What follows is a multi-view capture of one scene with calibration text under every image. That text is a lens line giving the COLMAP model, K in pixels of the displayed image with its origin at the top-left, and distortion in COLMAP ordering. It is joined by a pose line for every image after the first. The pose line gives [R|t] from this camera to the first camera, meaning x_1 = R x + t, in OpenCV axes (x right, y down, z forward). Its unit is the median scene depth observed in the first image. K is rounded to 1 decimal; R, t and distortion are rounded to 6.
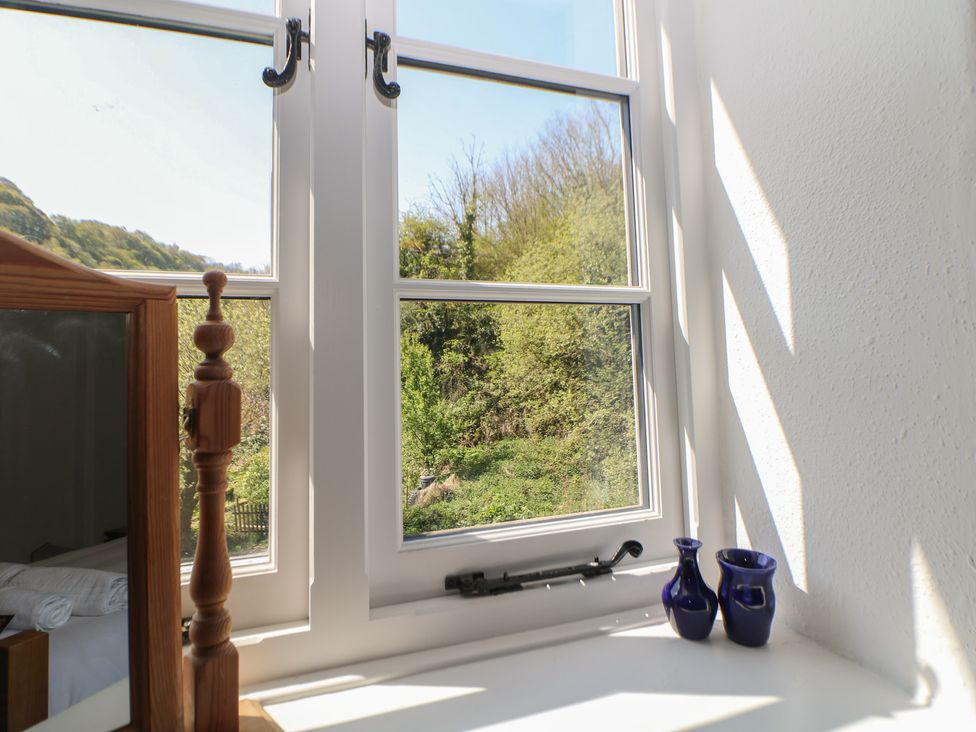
lens RADIAL K [[519.4, 0, 490.3], [0, 519.4, 334.7], [0, 0, 1]] dist [-0.002569, -0.012255]
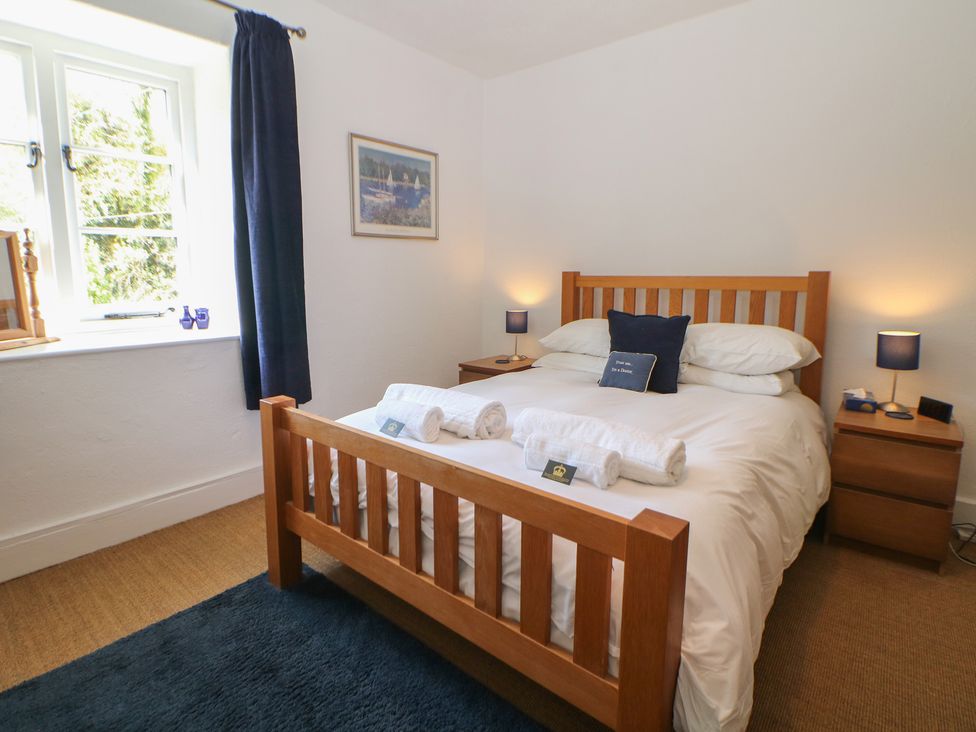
lens RADIAL K [[519.4, 0, 490.3], [0, 519.4, 334.7], [0, 0, 1]] dist [-0.002569, -0.012255]
pose [[0.864550, -0.045804, 0.500455, 0.014861], [-0.049032, 0.983398, 0.174710, -0.004883], [-0.500149, -0.175584, 0.847951, -0.117055]]
